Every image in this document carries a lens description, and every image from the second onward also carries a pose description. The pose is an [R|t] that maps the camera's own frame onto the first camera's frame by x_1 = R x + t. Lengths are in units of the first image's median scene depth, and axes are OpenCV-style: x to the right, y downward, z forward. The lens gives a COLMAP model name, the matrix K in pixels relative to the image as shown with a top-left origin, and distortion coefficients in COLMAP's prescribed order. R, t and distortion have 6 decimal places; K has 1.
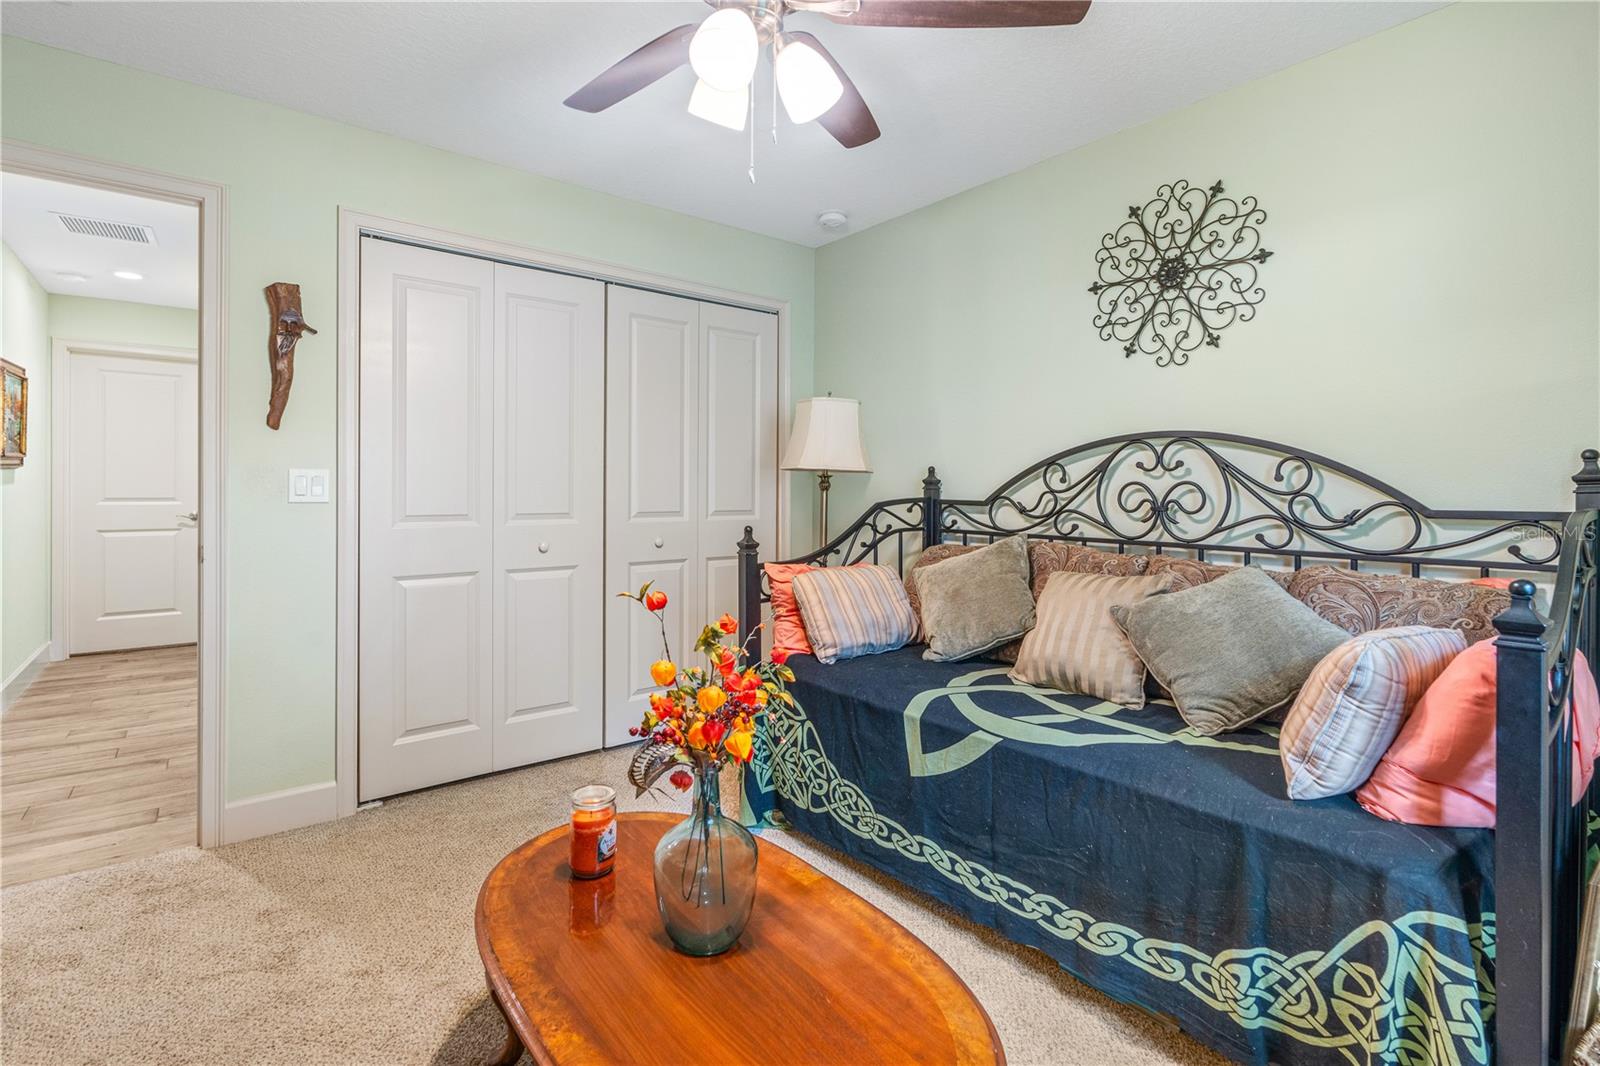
lens RADIAL K [[730.3, 0, 791.6], [0, 730.3, 481.3], [0, 0, 1]] dist [-0.004176, 0.000165]
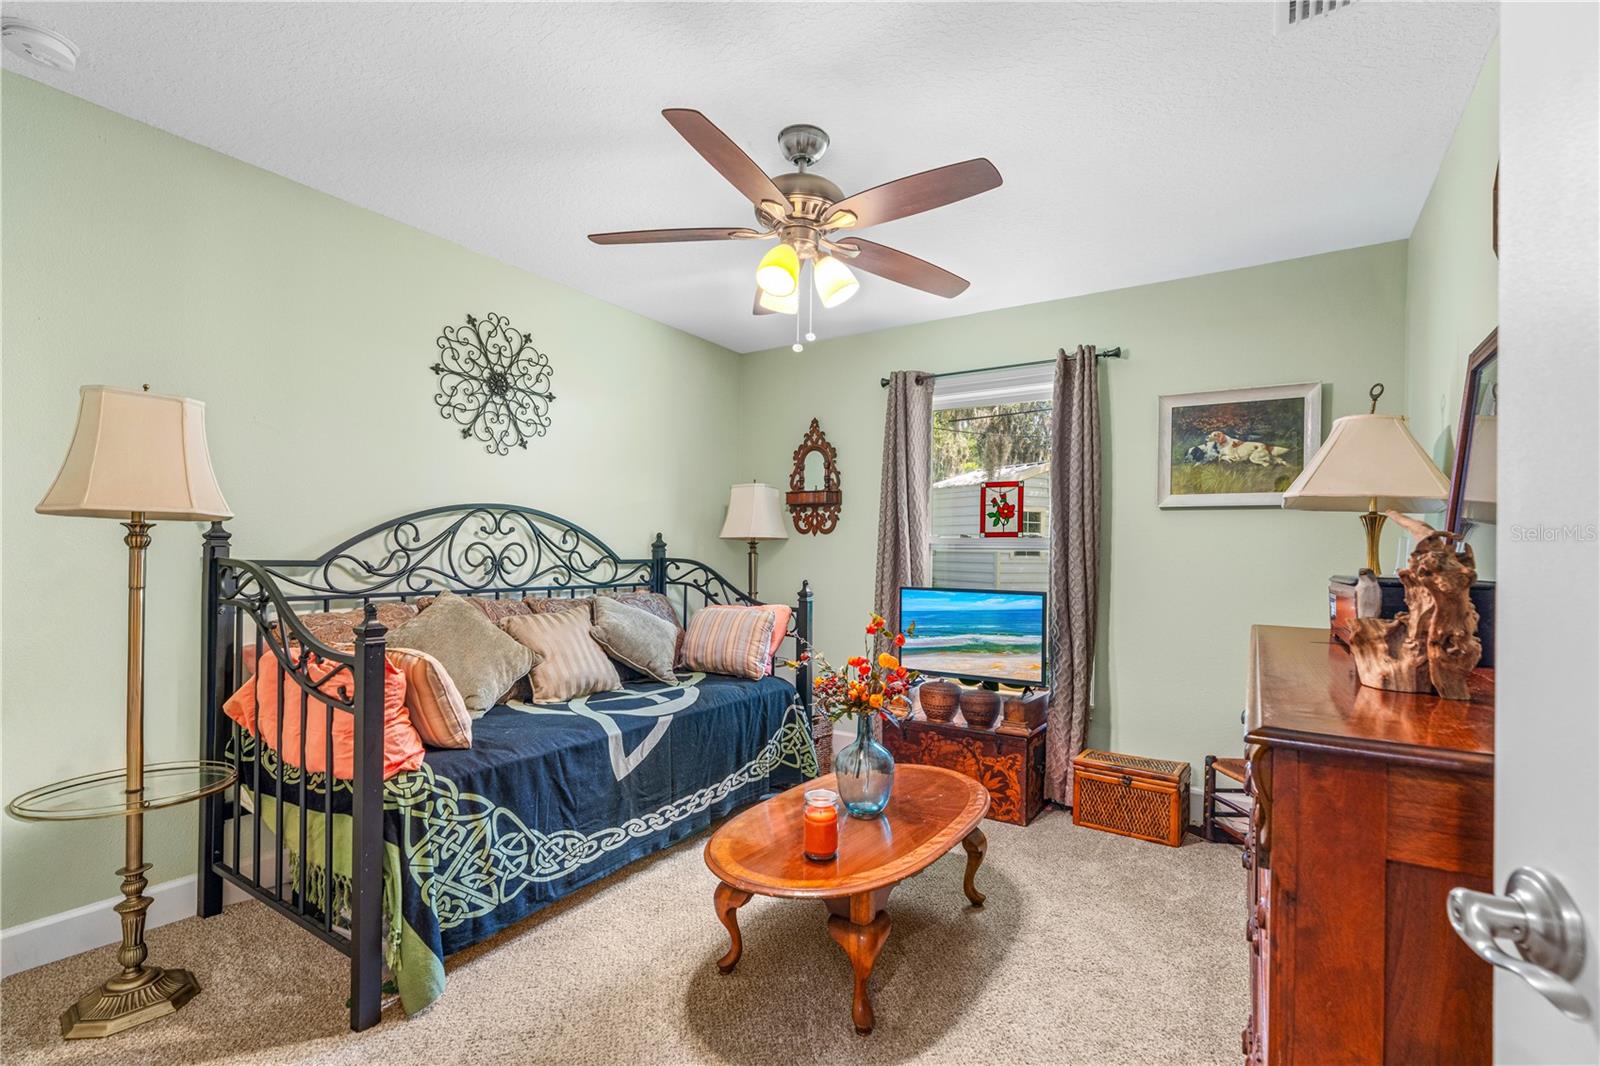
lens RADIAL K [[741.7, 0, 795.5], [0, 741.7, 544.1], [0, 0, 1]] dist [-0.013101, 0.006336]
pose [[-0.313404, 0.002972, 0.949615, -0.947947], [-0.021237, 0.999723, -0.010138, 0.005557], [-0.949382, -0.023344, -0.313254, 0.938302]]
